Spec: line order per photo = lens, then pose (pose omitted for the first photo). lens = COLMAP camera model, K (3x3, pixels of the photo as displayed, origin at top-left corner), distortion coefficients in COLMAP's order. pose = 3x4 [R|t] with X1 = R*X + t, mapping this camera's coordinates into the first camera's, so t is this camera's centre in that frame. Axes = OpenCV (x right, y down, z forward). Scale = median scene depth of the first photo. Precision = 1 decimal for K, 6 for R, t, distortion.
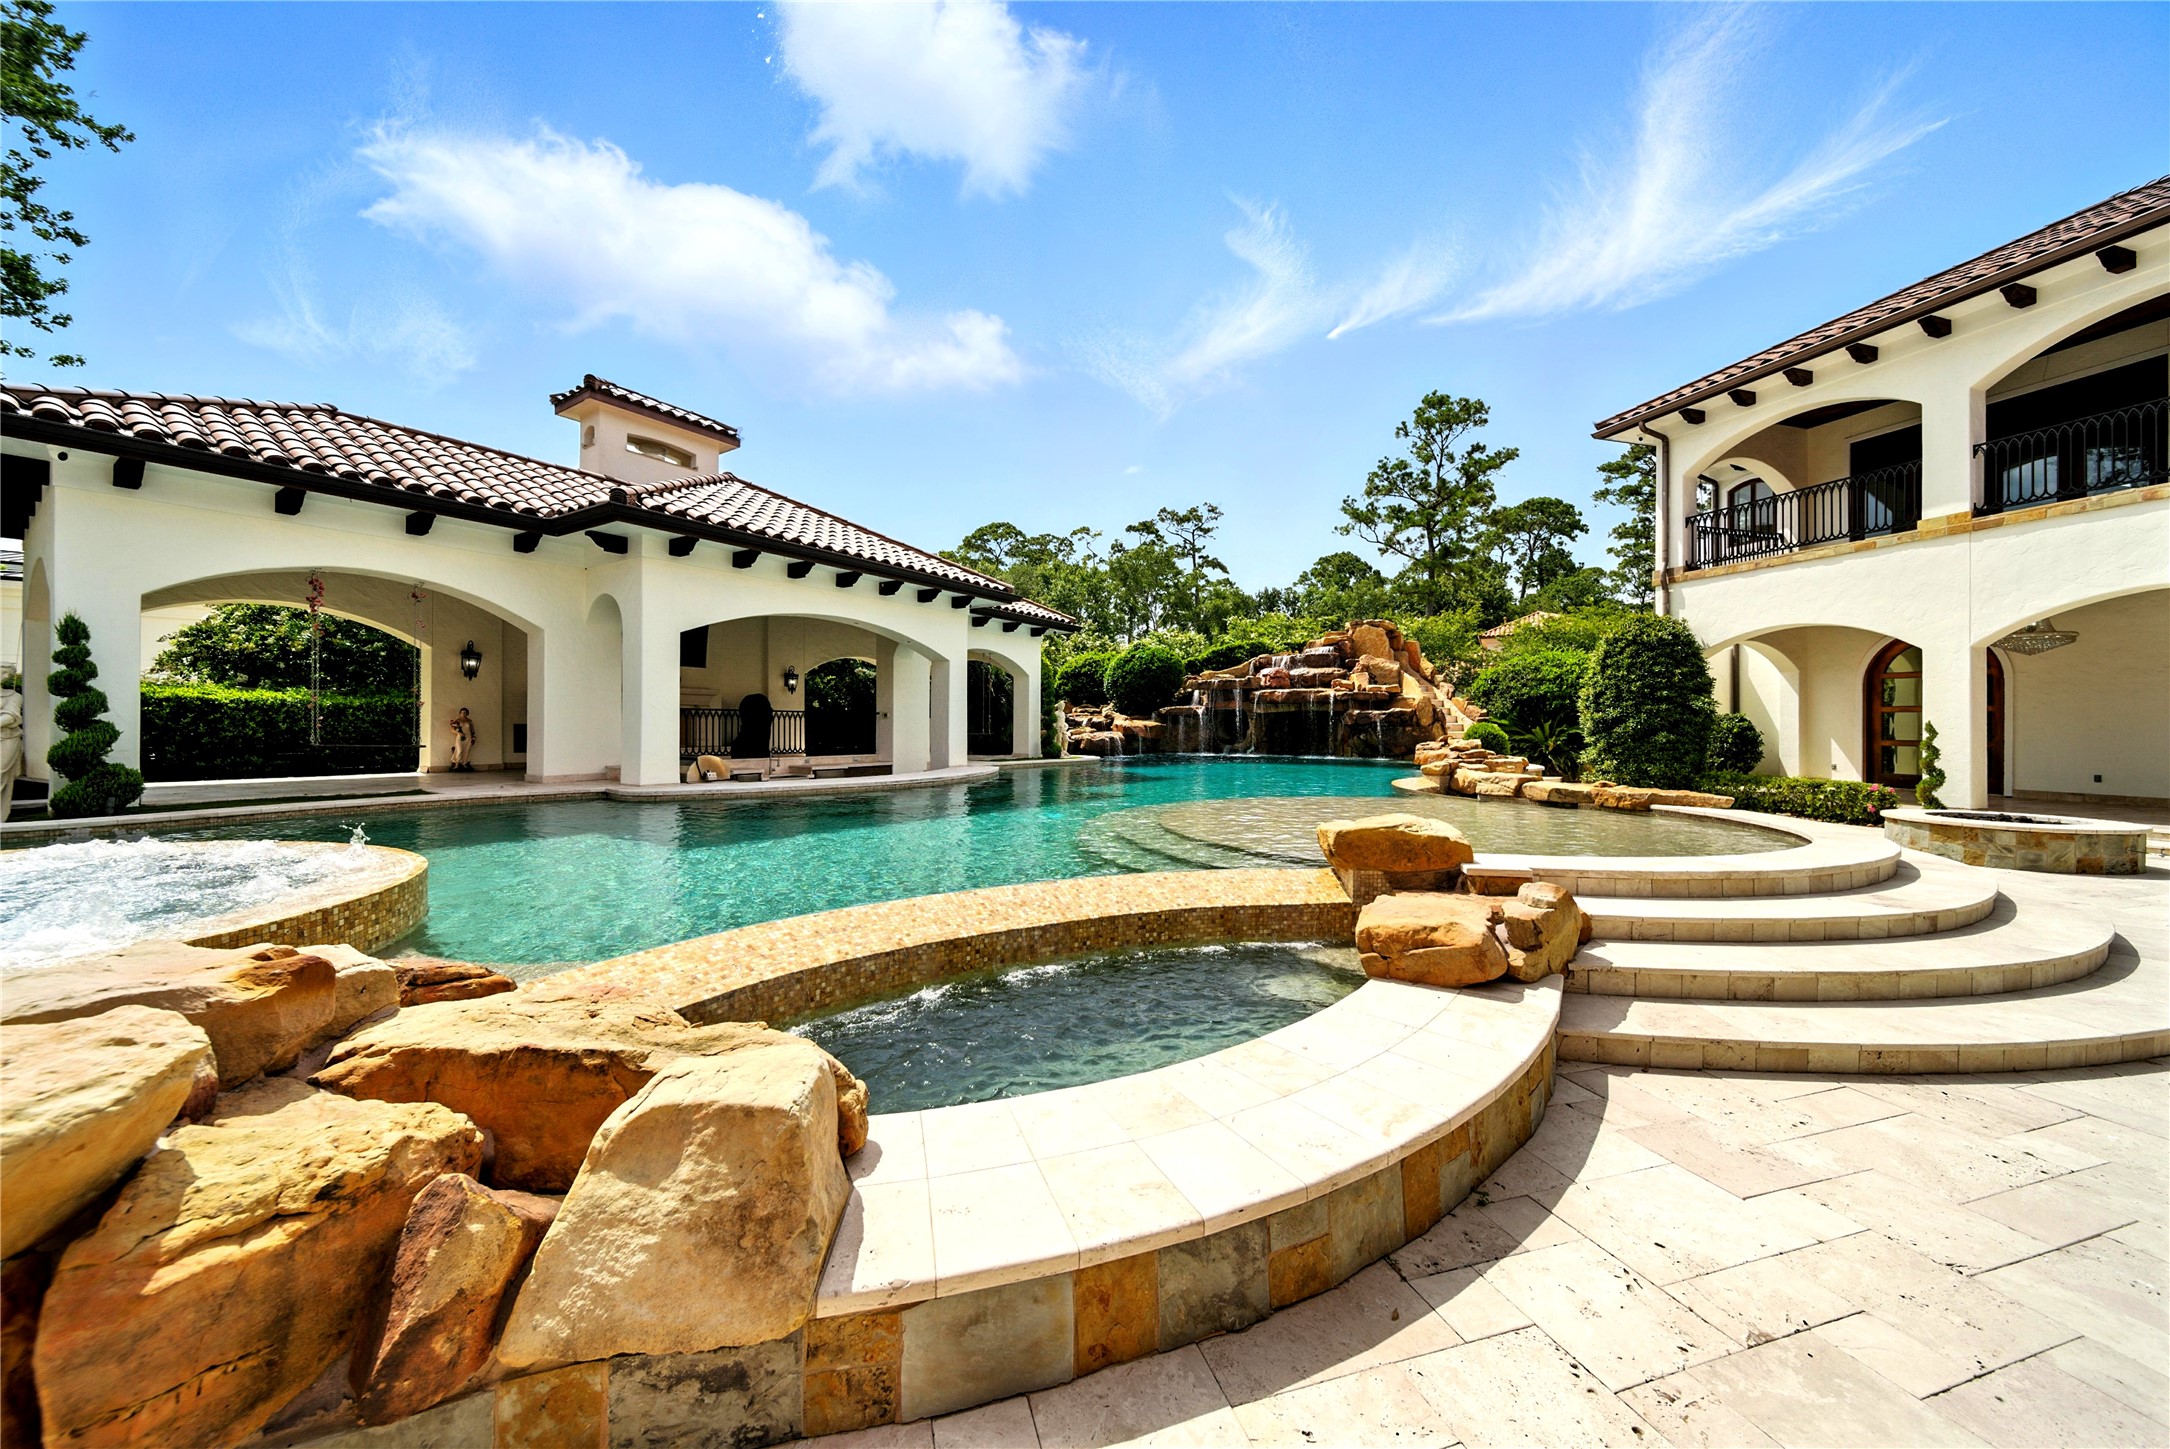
lens RADIAL K [[779.3, 0, 1080.4], [0, 779.3, 725.8], [0, 0, 1]] dist [0.001997, -0.000417]
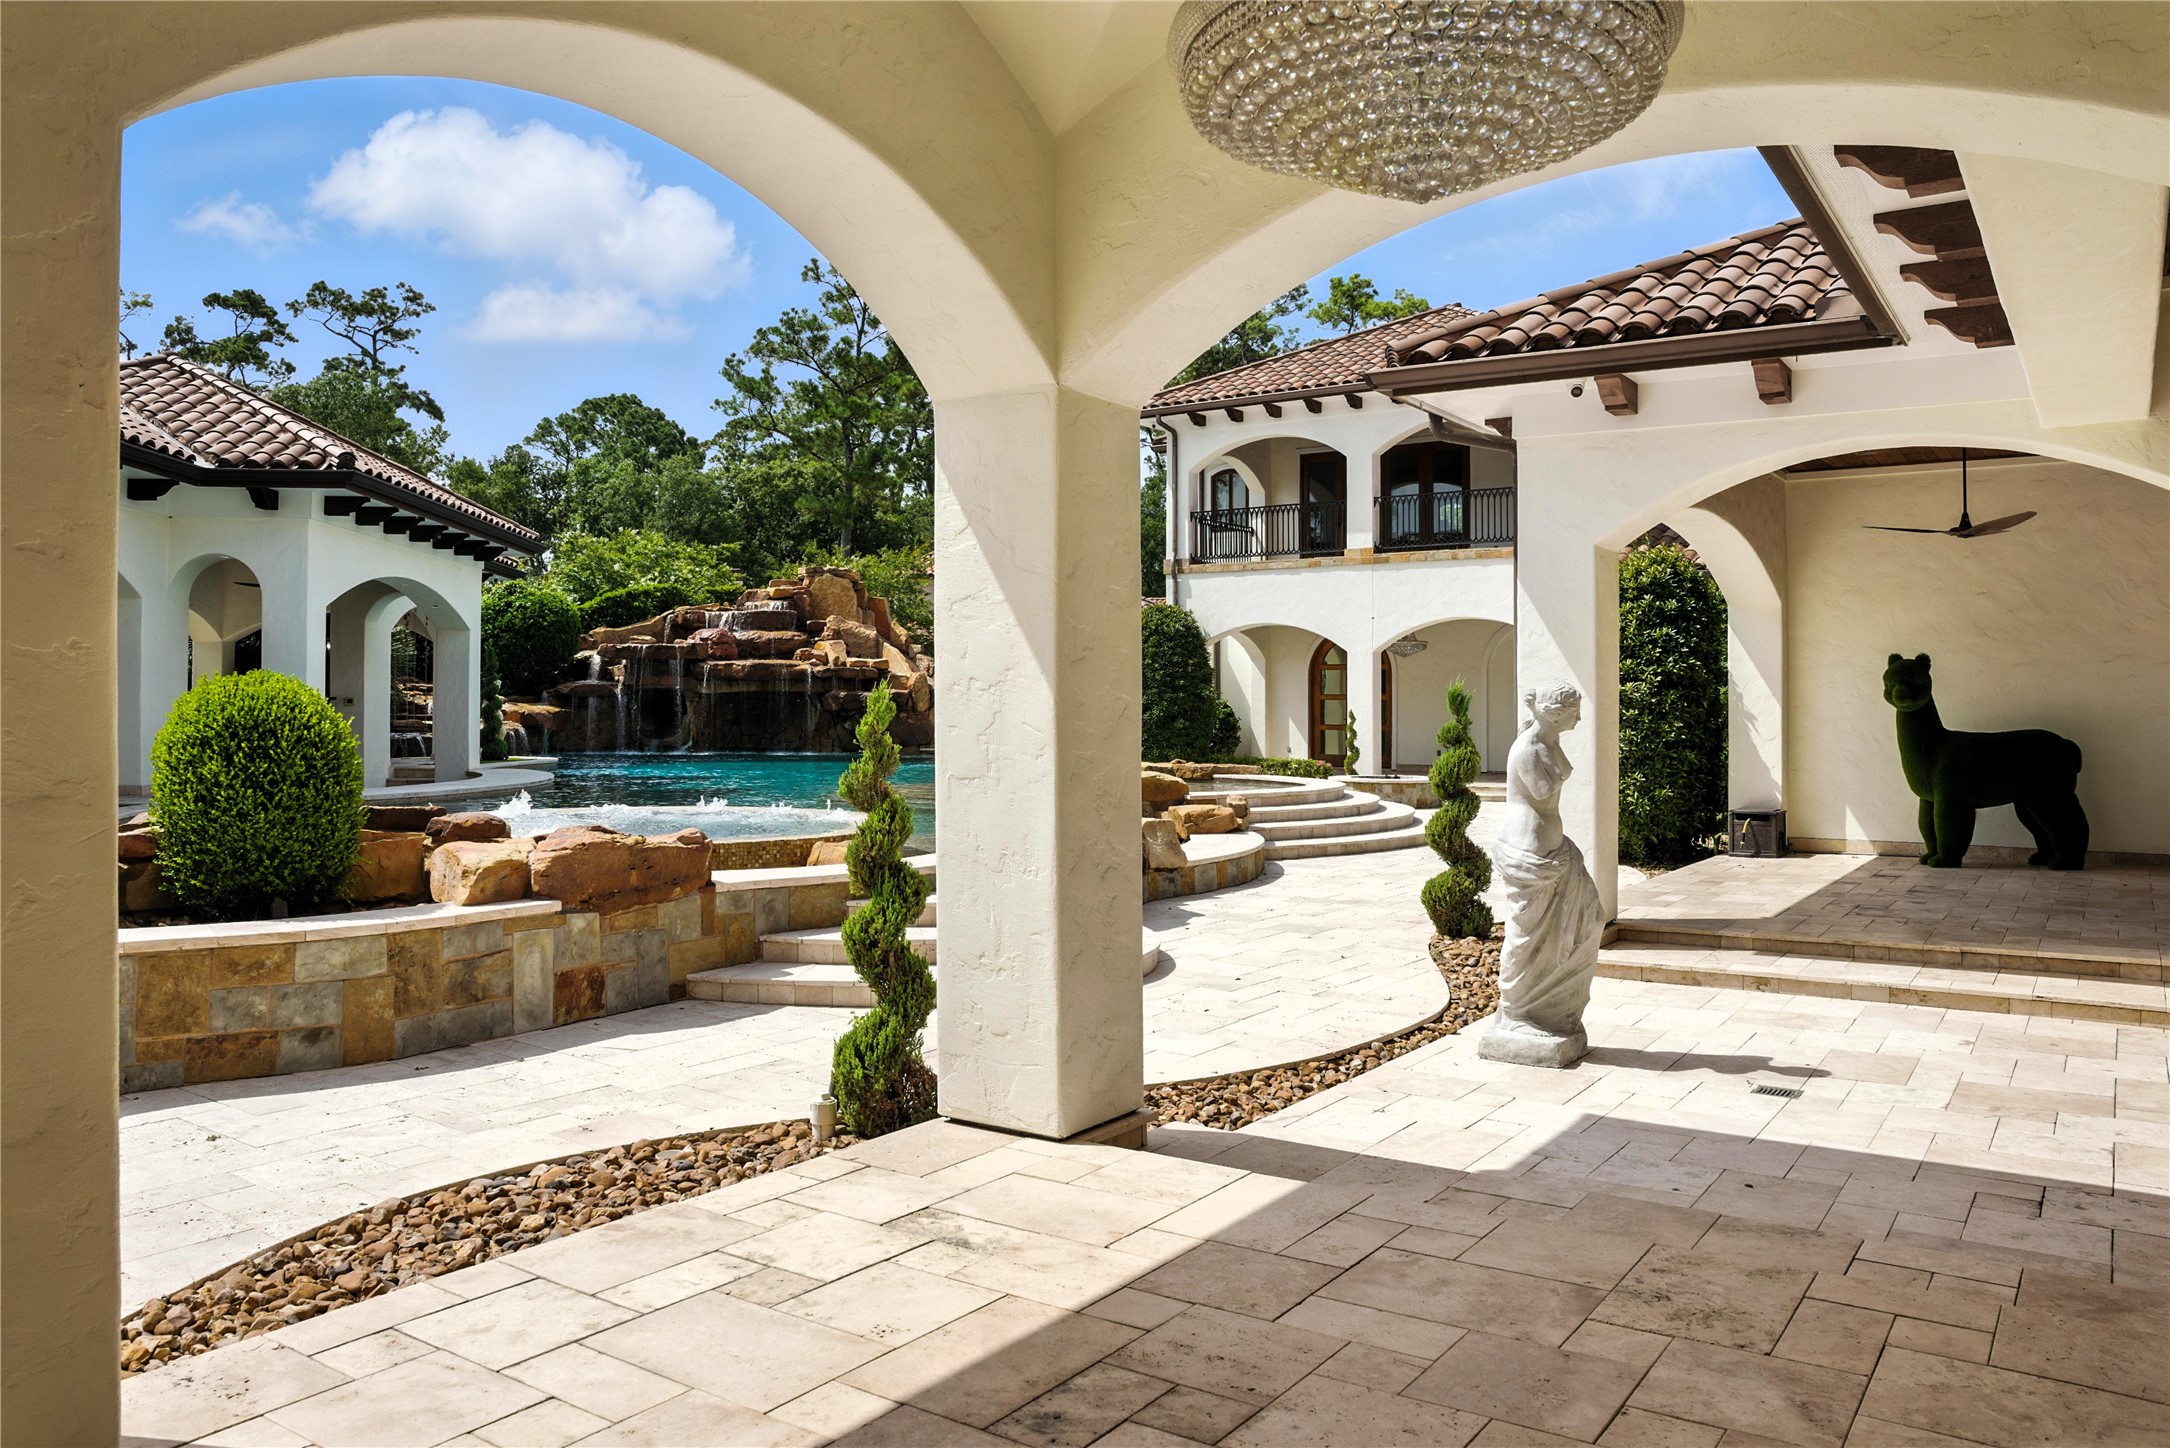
lens RADIAL K [[1552.0, 0, 1096.0], [0, 1552.0, 711.7], [0, 0, 1]] dist [-0.081346, -0.000491]
pose [[0.783313, -0.003599, 0.621616, -0.404176], [-0.000223, 0.999982, 0.006070, -0.008809], [-0.621627, -0.004893, 0.783298, -0.359773]]
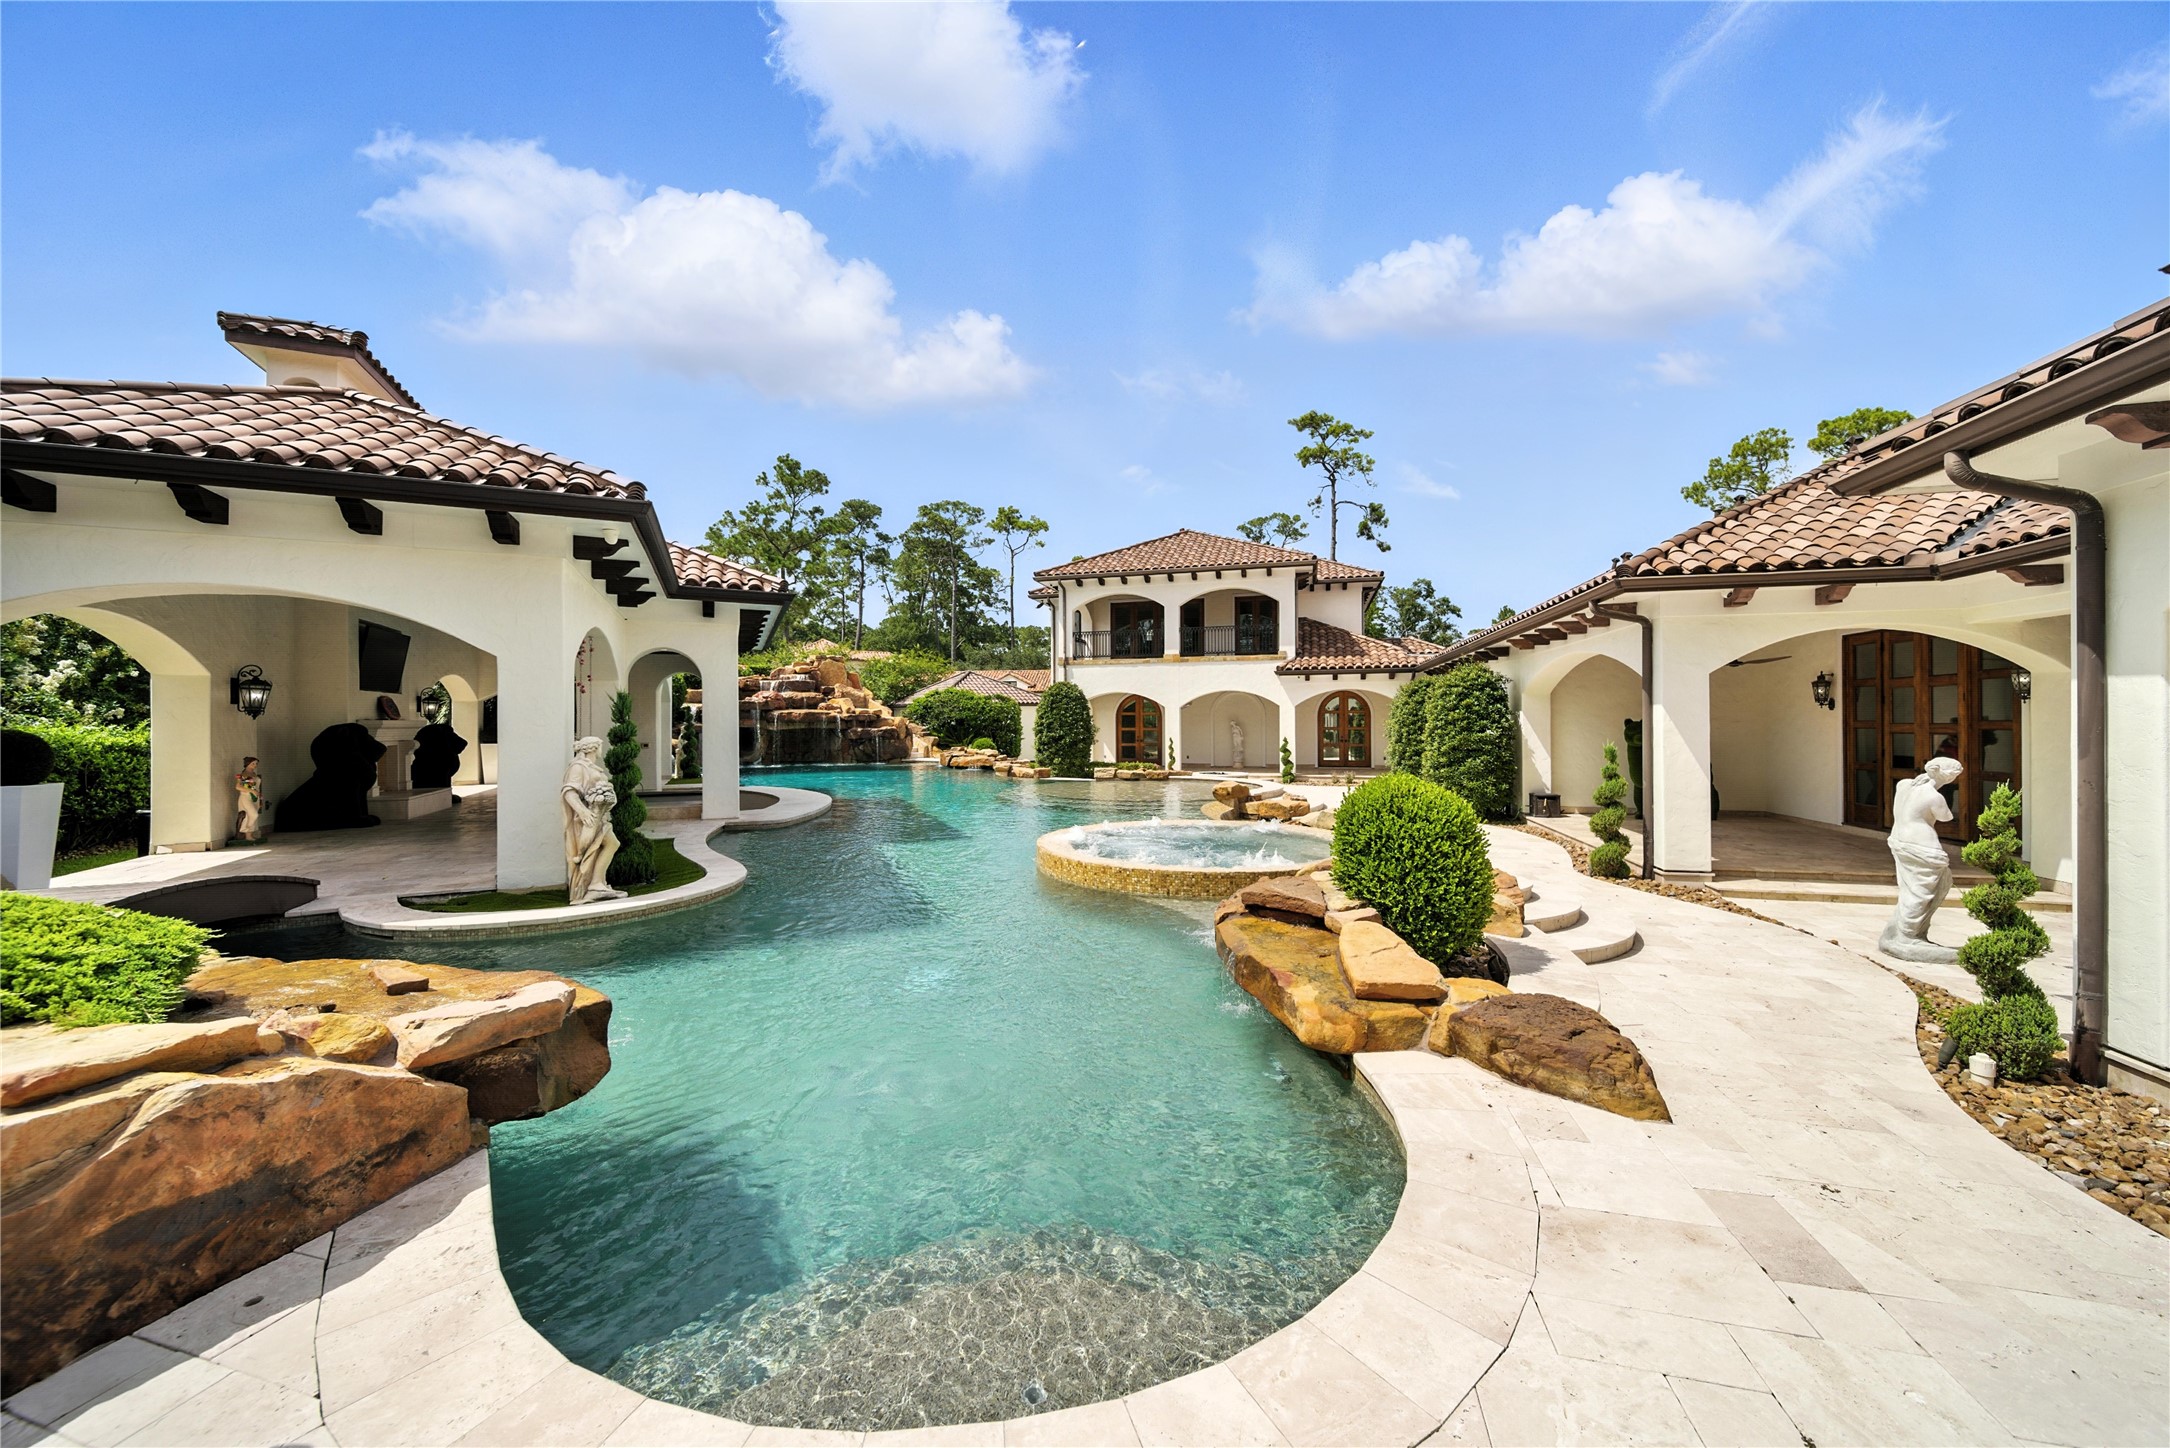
lens RADIAL K [[779.3, 0, 1074.0], [0, 779.3, 730.9], [0, 0, 1]] dist [0.001997, -0.000417]
pose [[0.546865, -0.013680, 0.837109, -0.570803], [0.005461, 0.999904, 0.012773, -0.030124], [-0.837203, -0.002413, 0.546887, -0.046706]]
